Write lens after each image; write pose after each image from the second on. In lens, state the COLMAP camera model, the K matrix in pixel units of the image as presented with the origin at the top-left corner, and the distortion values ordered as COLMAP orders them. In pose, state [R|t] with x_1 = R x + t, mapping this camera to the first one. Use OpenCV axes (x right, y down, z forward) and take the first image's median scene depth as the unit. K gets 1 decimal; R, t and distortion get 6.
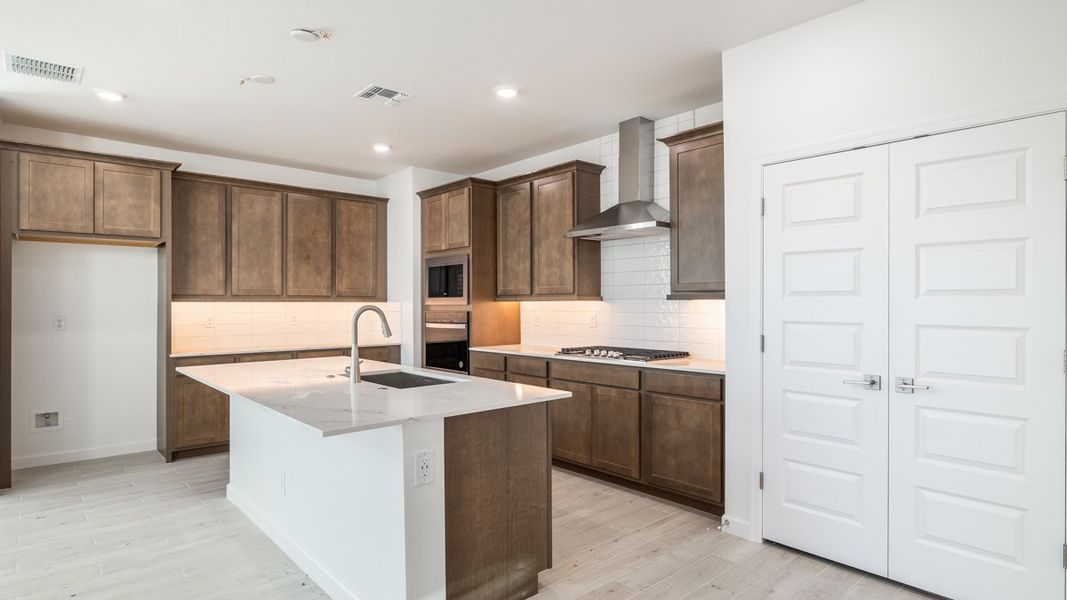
lens RADIAL K [[568.5, 0, 536.9], [0, 568.5, 302.6], [0, 0, 1]] dist [-0.001538, -0.000070]
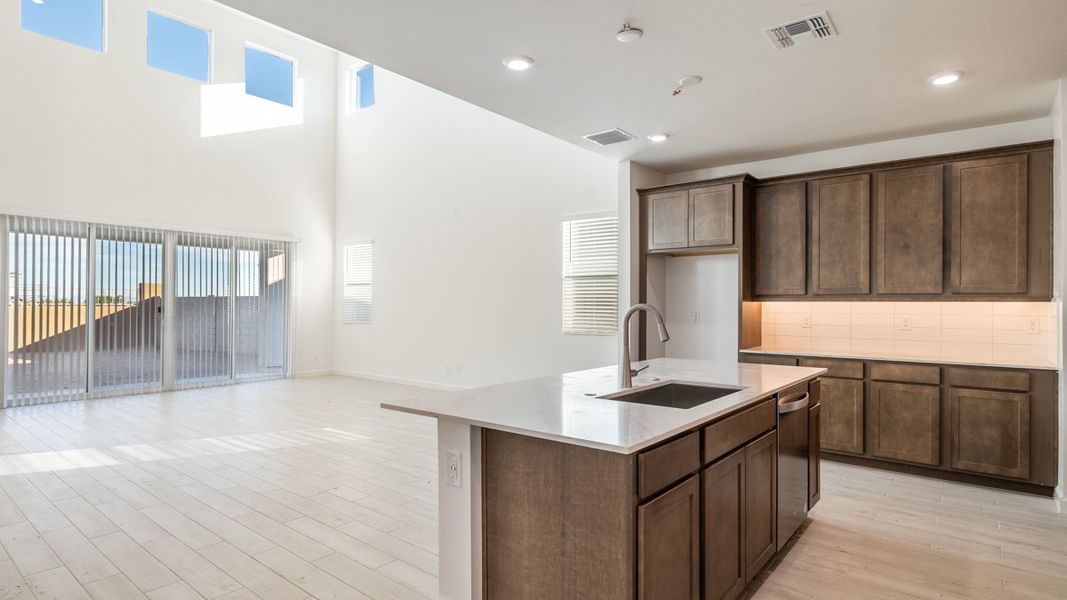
lens RADIAL K [[552.8, 0, 536.6], [0, 552.8, 303.8], [0, 0, 1]] dist [-0.001369, 0.000221]
pose [[0.166624, 0.001299, -0.986020, 0.314901], [-0.001563, 0.999998, 0.001053, 0.002098], [0.986019, 0.001365, 0.166626, 0.404648]]
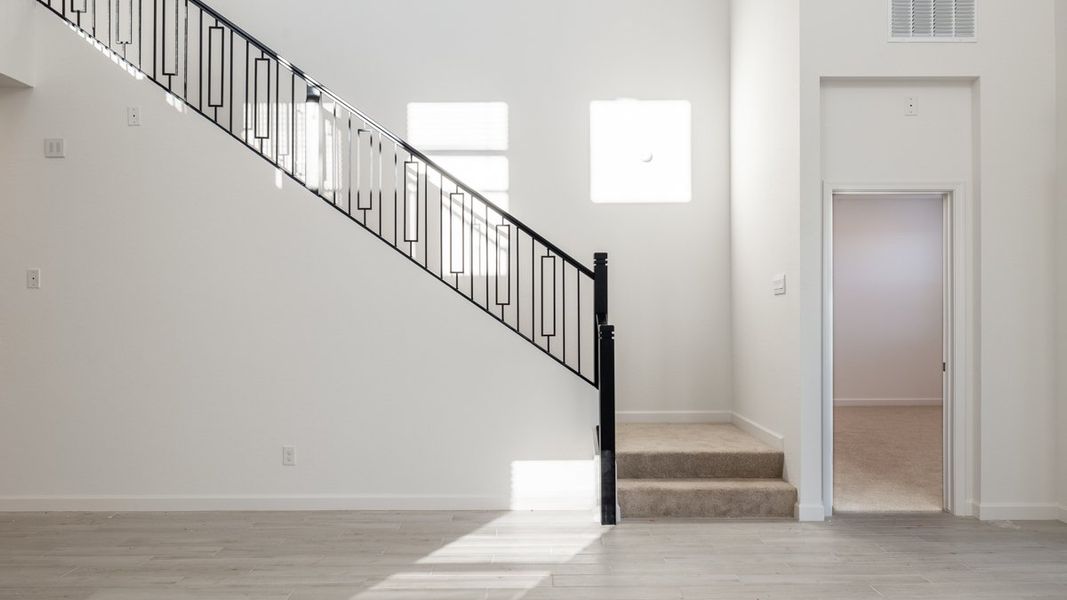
lens RADIAL K [[789.8, 0, 533.5], [0, 789.8, 300.0], [0, 0, 1]] dist [0.004078, 0.001523]
pose [[-0.749529, 0.006269, 0.661942, -1.300212], [0.000856, 0.999964, -0.008501, -0.005920], [-0.661971, -0.005805, -0.749507, 0.399159]]
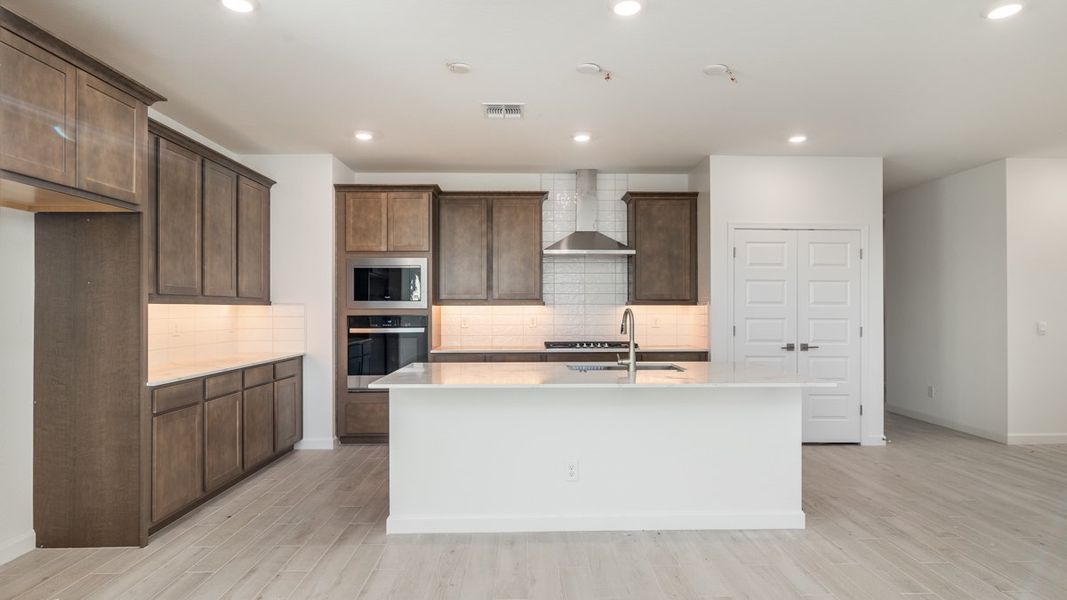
lens RADIAL K [[552.8, 0, 536.6], [0, 552.8, 303.8], [0, 0, 1]] dist [-0.001369, 0.000221]
pose [[0.648671, 0.008570, 0.761021, -0.783123], [-0.003063, 0.999958, -0.008650, 0.003535], [-0.761063, 0.003281, 0.648670, 0.220048]]
